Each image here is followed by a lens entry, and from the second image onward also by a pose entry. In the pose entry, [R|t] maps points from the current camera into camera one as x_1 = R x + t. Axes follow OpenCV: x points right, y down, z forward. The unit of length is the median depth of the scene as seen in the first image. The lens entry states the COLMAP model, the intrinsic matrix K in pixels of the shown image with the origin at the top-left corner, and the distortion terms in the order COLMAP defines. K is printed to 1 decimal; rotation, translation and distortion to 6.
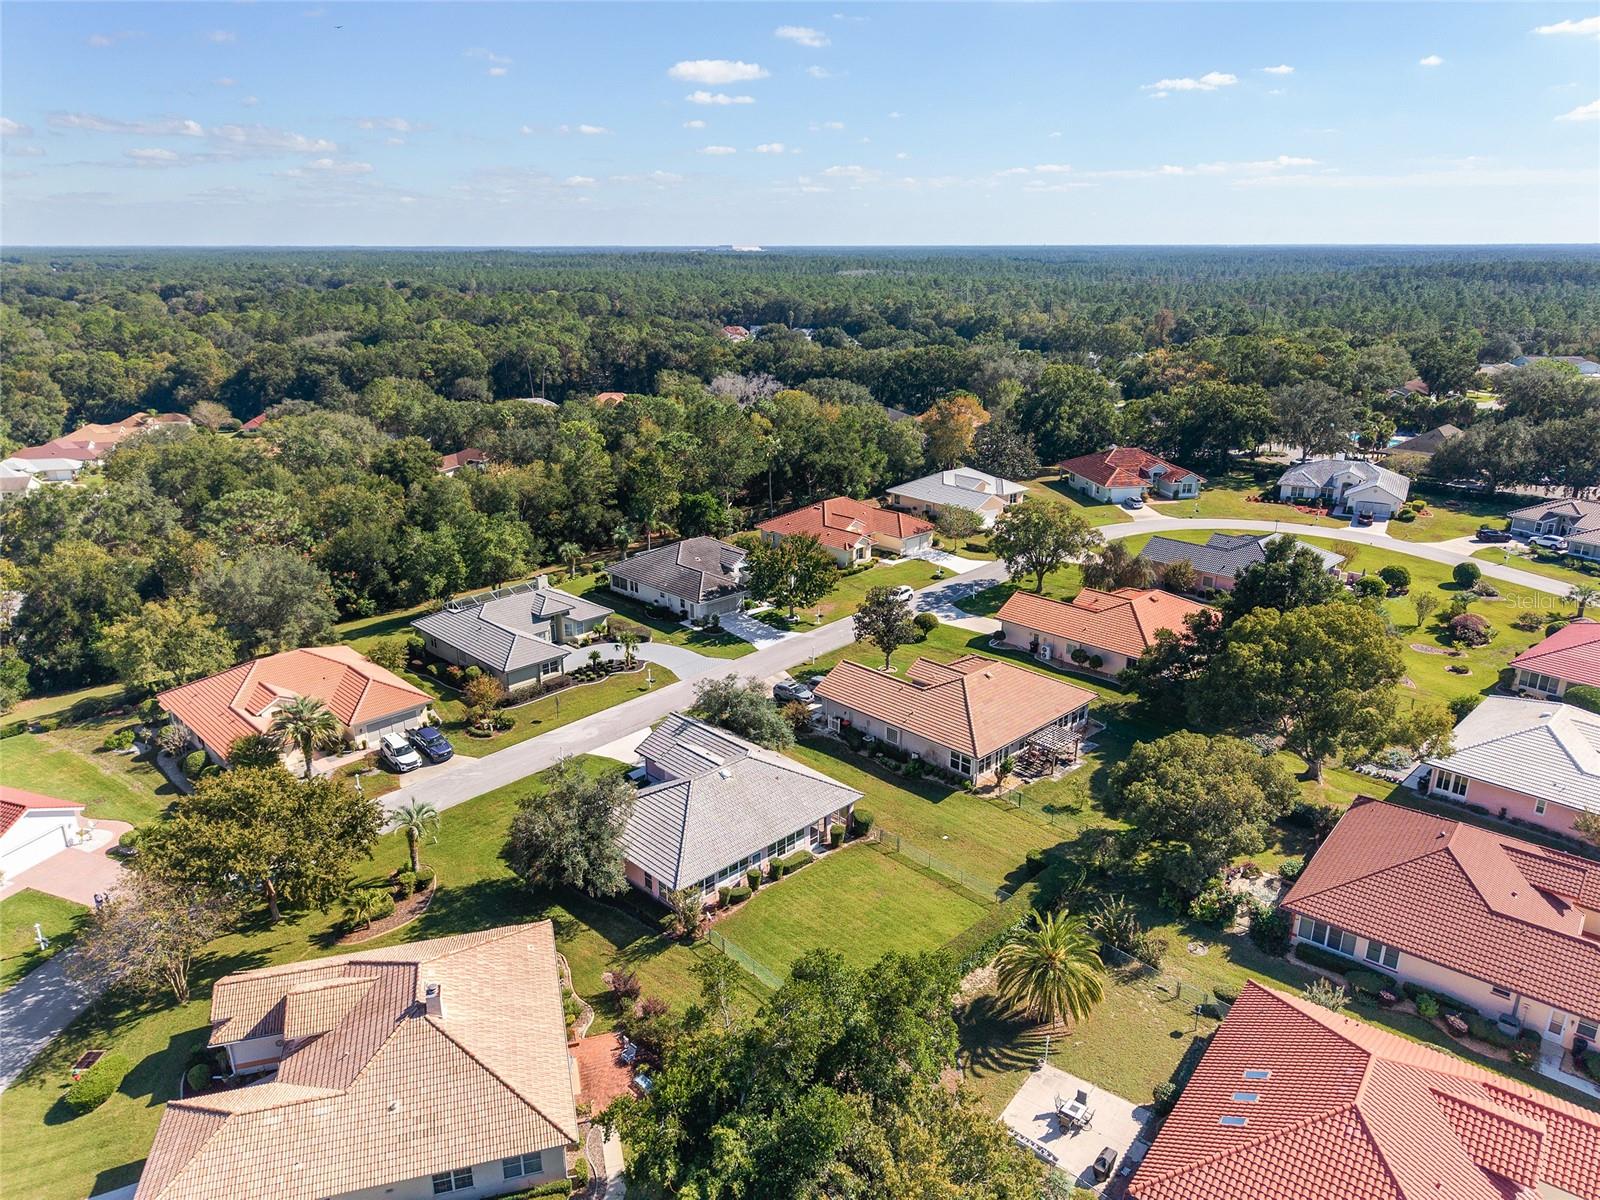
lens RADIAL K [[1097.4, 0, 800.2], [0, 1097.4, 524.1], [0, 0, 1]] dist [0.070665, -0.092353]
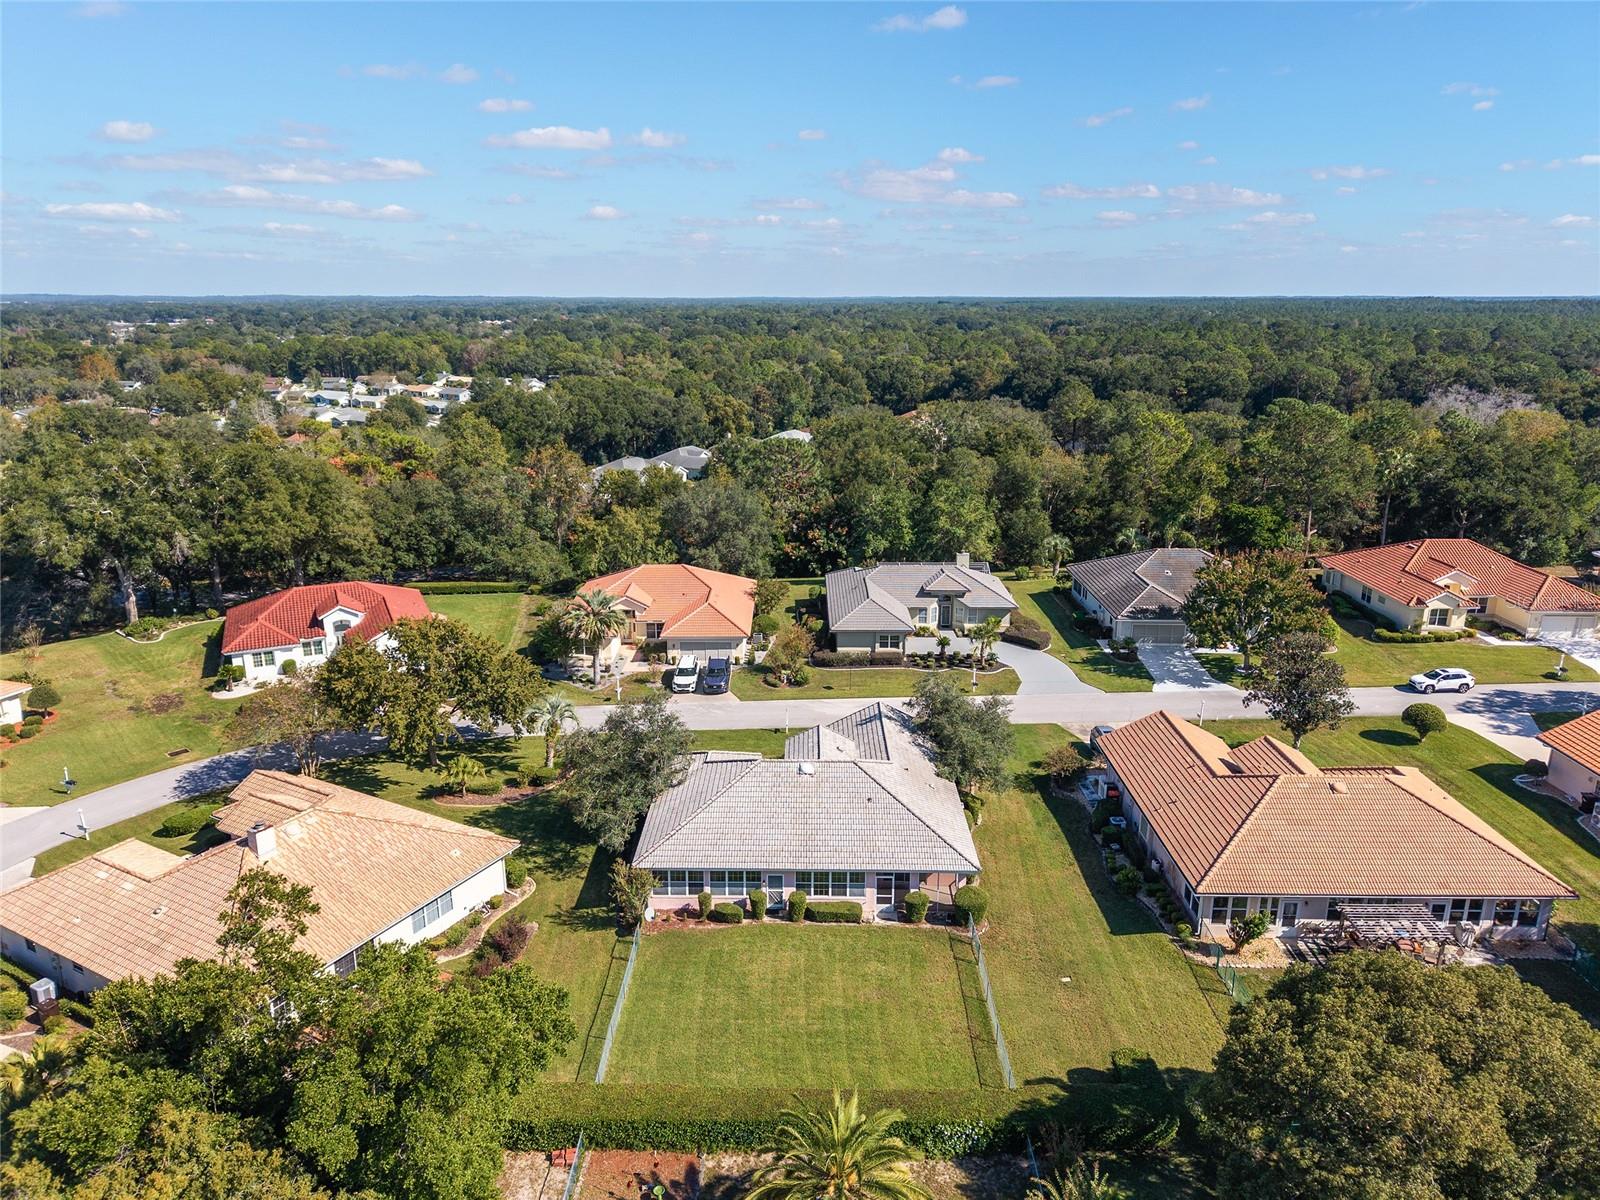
lens RADIAL K [[1097.4, 0, 800.2], [0, 1097.4, 524.1], [0, 0, 1]] dist [0.070665, -0.092353]
pose [[0.703413, 0.141755, -0.696502, 0.283217], [-0.175361, 0.984230, 0.023213, 0.027115], [0.688809, 0.105811, 0.717179, 0.276018]]
